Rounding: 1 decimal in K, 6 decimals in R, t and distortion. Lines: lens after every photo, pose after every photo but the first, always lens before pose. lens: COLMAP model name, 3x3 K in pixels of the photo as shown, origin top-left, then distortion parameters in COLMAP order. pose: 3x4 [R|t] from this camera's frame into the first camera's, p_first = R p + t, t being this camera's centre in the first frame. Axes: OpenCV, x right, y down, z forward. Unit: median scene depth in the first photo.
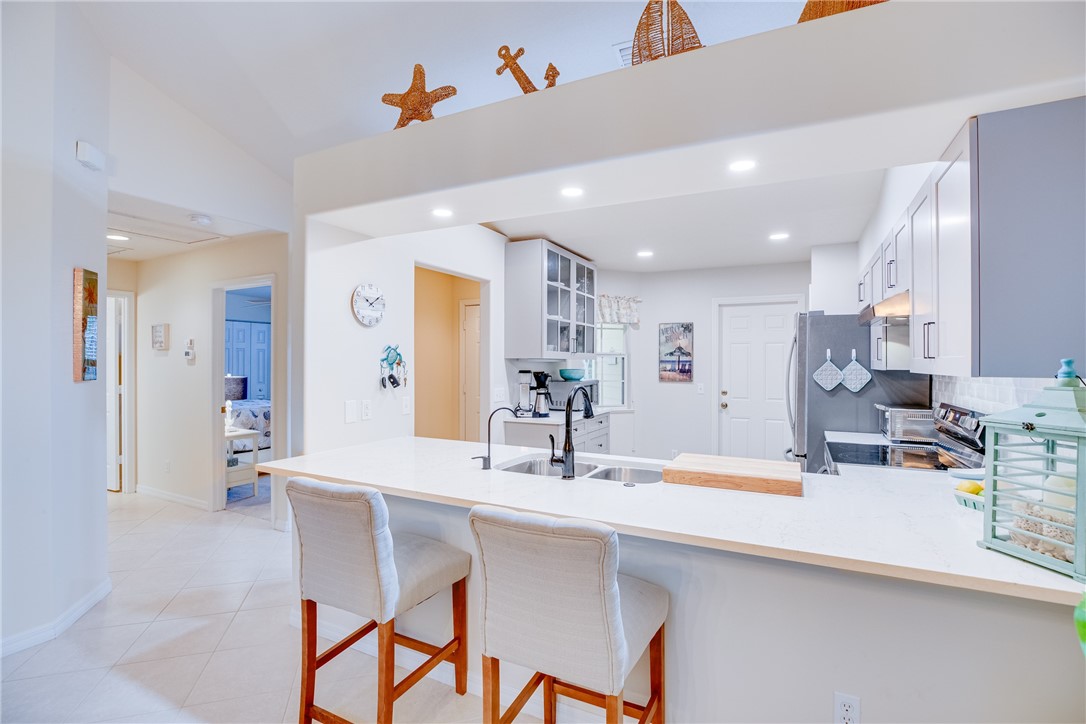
lens RADIAL K [[491.7, 0, 547.2], [0, 491.7, 360.4], [0, 0, 1]] dist [-0.012217, 0.000311]
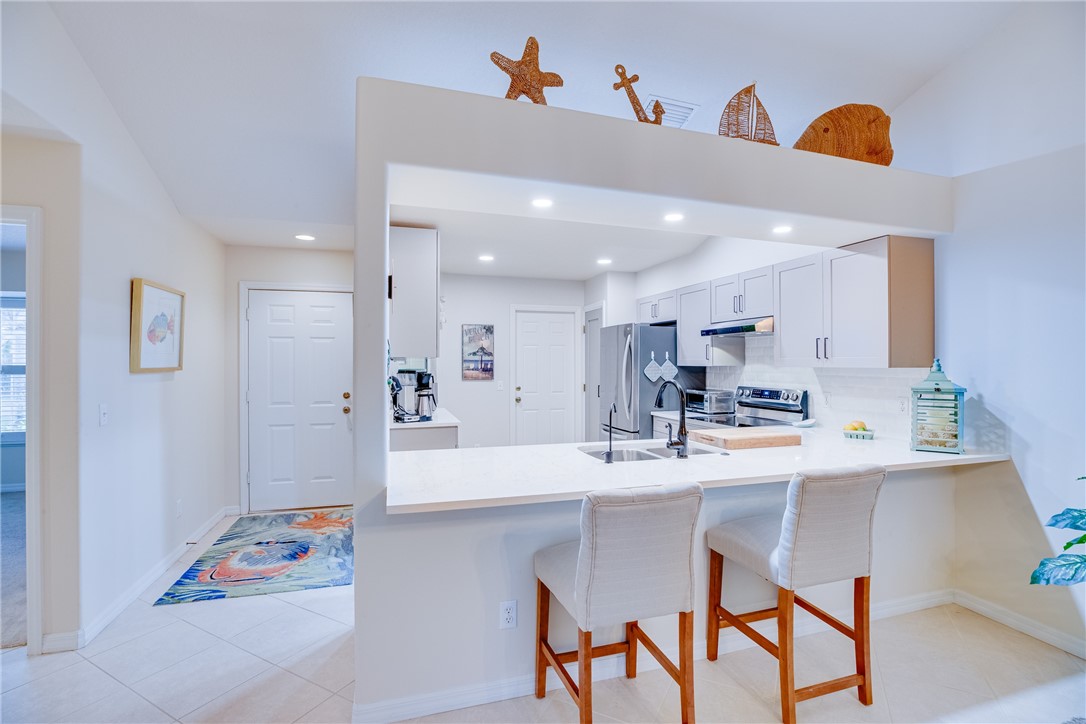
lens RADIAL K [[491.7, 0, 547.2], [0, 491.7, 360.4], [0, 0, 1]] dist [-0.012217, 0.000311]
pose [[0.723159, 0.001087, 0.690681, -0.480749], [-0.000957, 0.999999, -0.000571, 0.002175], [-0.690681, -0.000248, 0.723159, 0.171392]]
